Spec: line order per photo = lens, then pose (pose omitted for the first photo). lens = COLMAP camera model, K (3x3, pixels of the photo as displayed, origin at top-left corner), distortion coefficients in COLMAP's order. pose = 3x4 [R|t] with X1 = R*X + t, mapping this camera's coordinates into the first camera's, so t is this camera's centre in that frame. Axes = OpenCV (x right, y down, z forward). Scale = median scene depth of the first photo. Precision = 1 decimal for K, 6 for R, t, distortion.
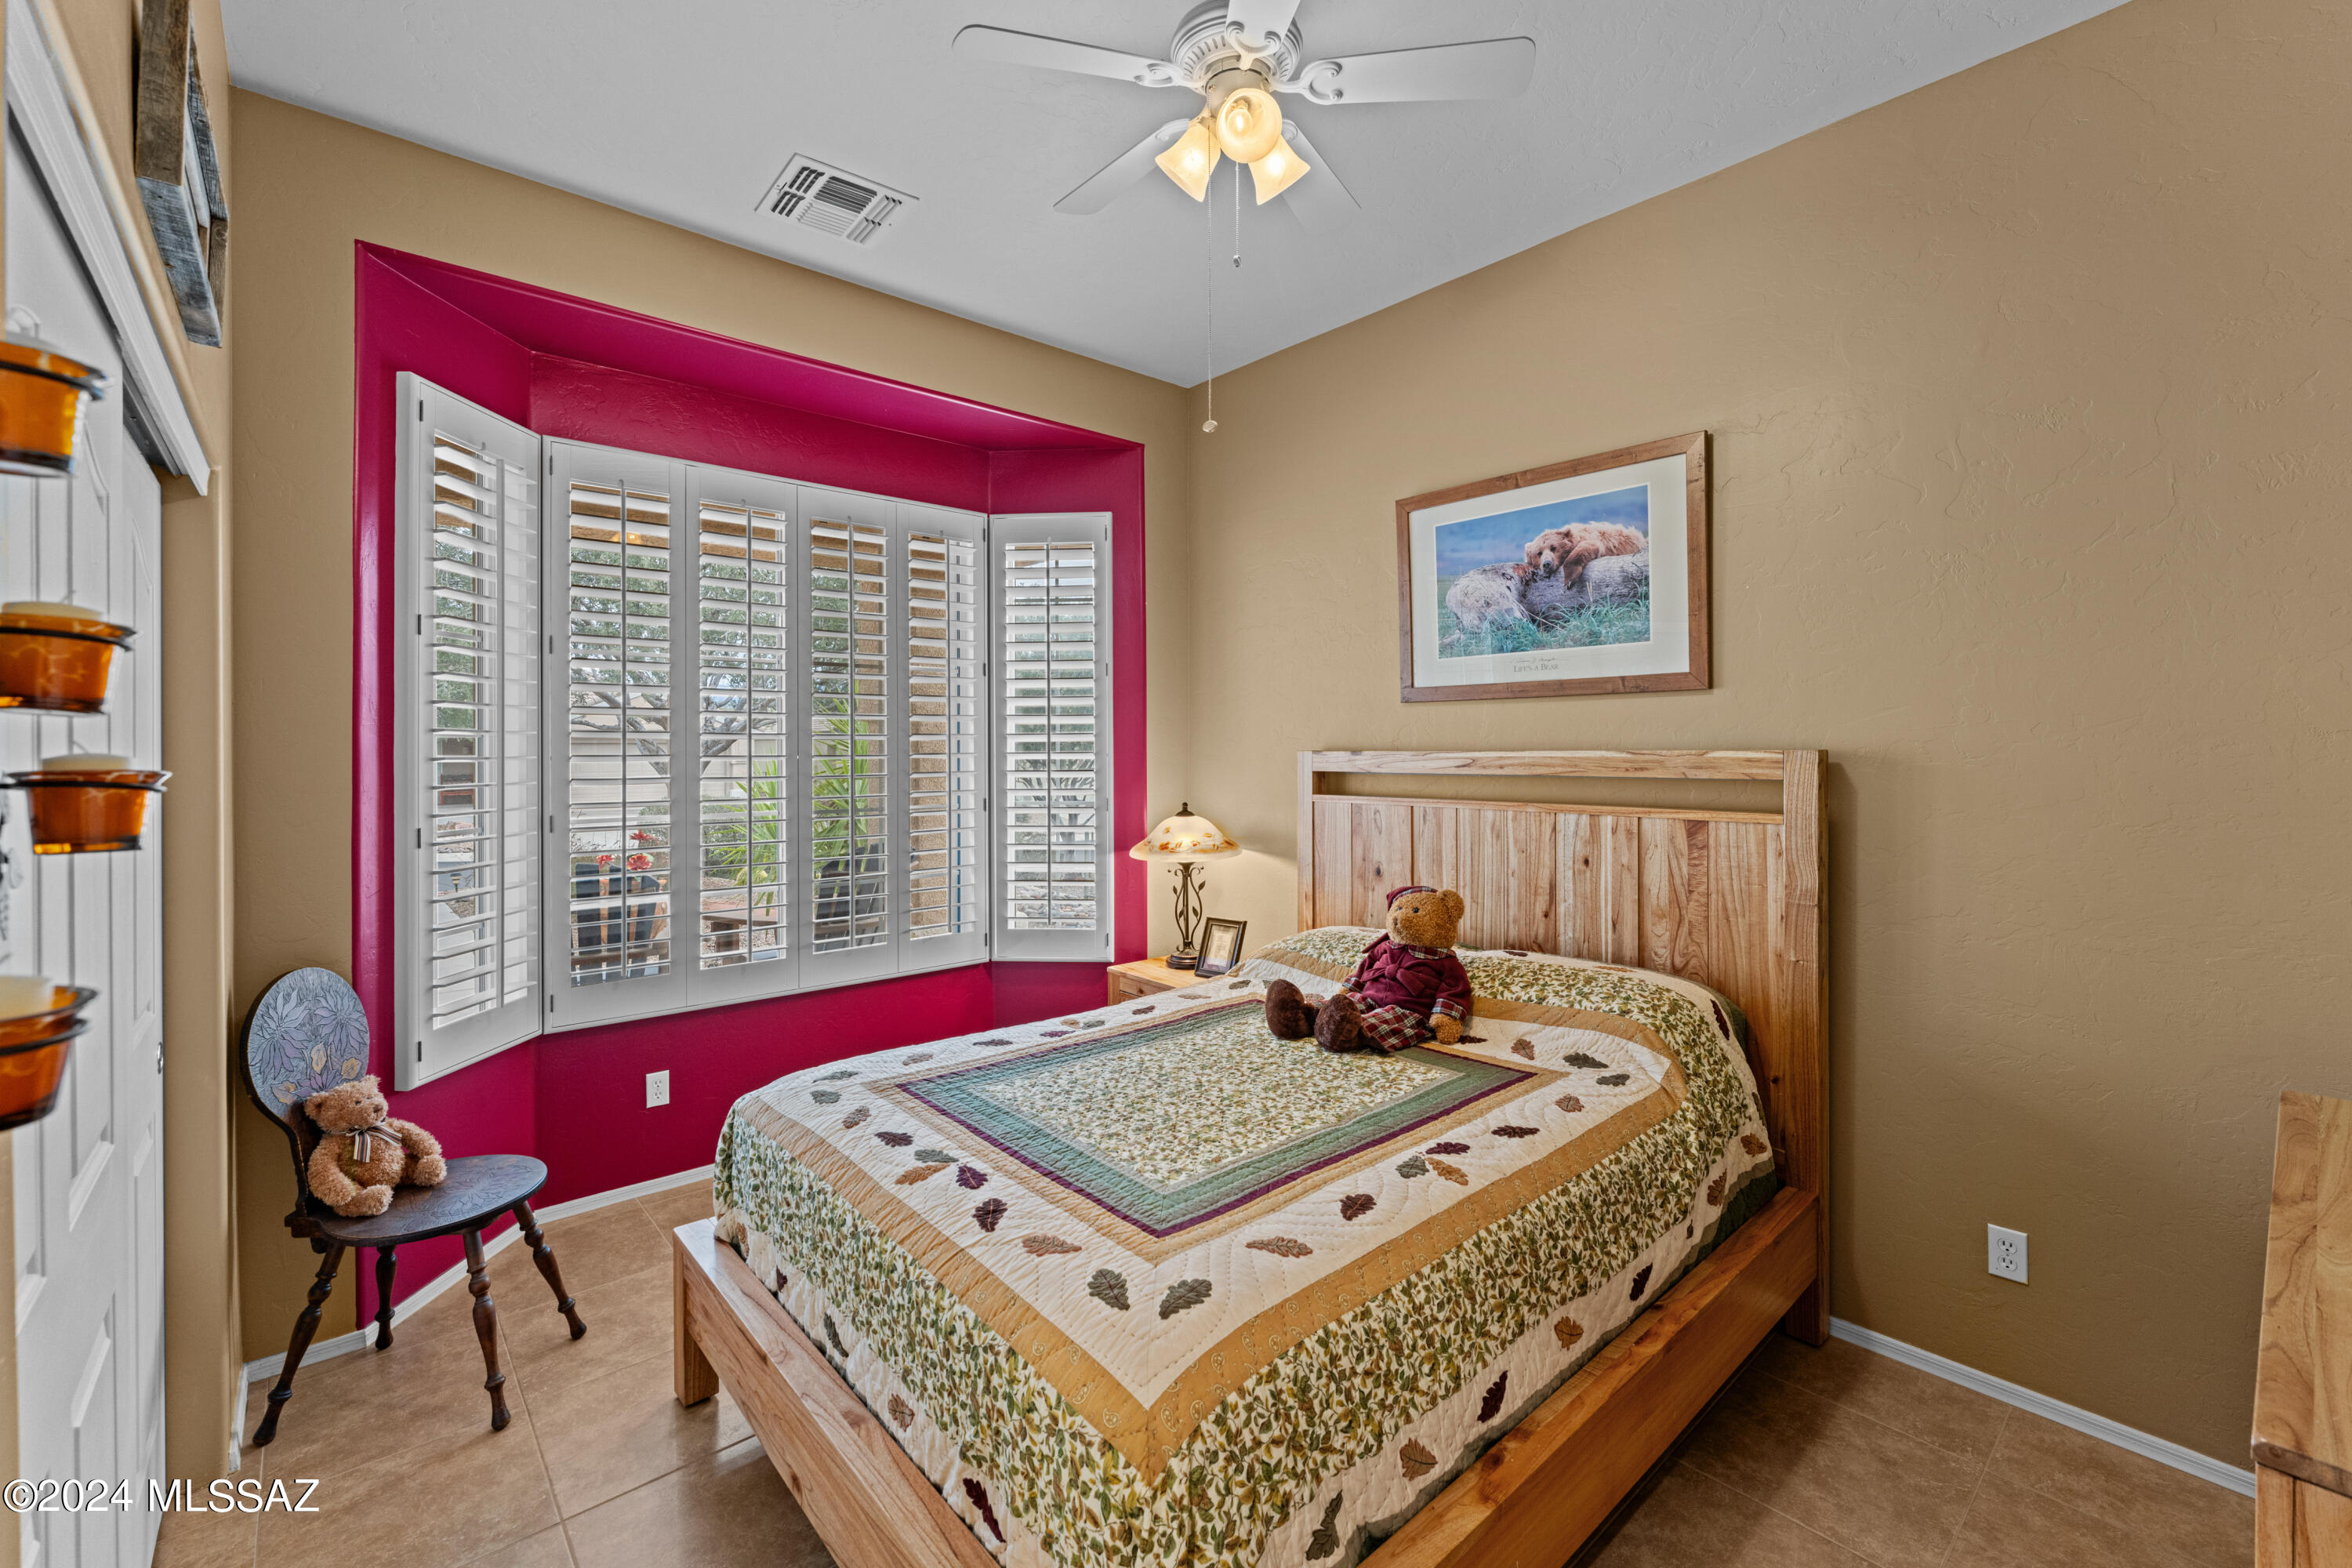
lens RADIAL K [[960.2, 0, 1167.2], [0, 960.2, 753.6], [0, 0, 1]] dist [0.000667, -0.000591]
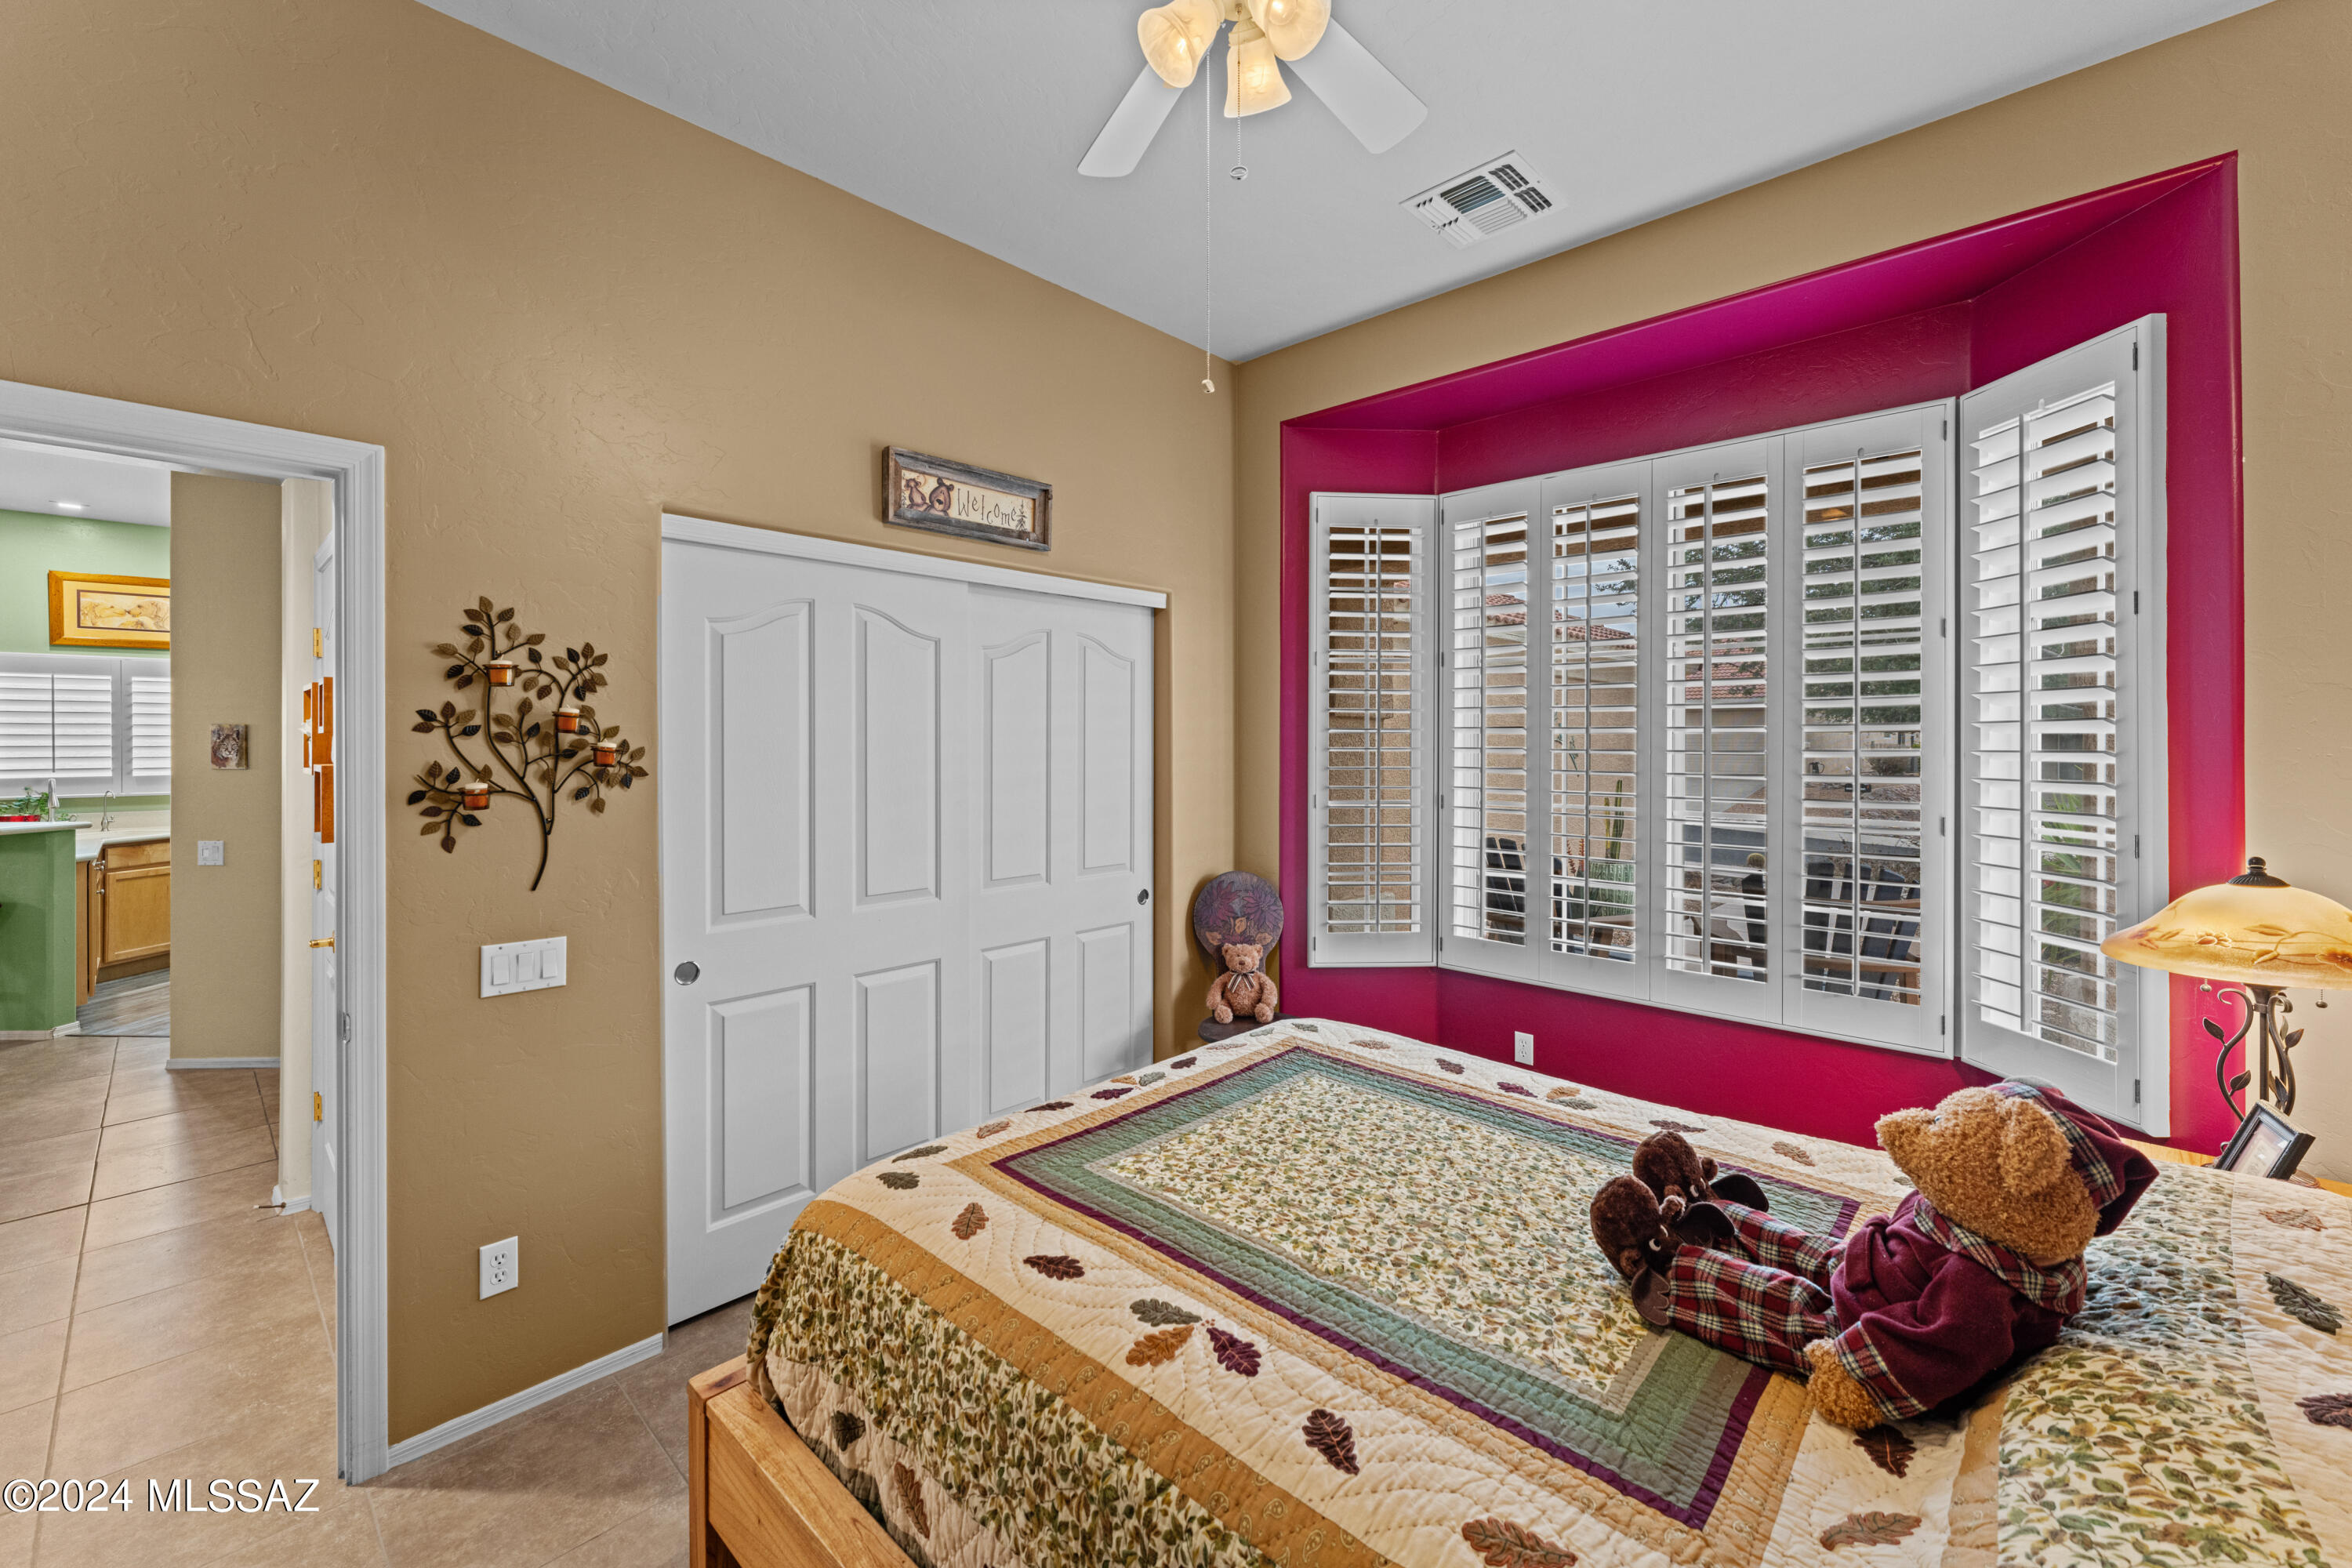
lens RADIAL K [[960.2, 0, 1201.2], [0, 960.2, 732.6], [0, 0, 1]] dist [0.000667, -0.000591]
pose [[0.118082, -0.007622, -0.992975, 0.869409], [-0.012291, 0.999883, -0.009136, -0.001883], [0.992928, 0.013283, 0.117974, 0.827745]]
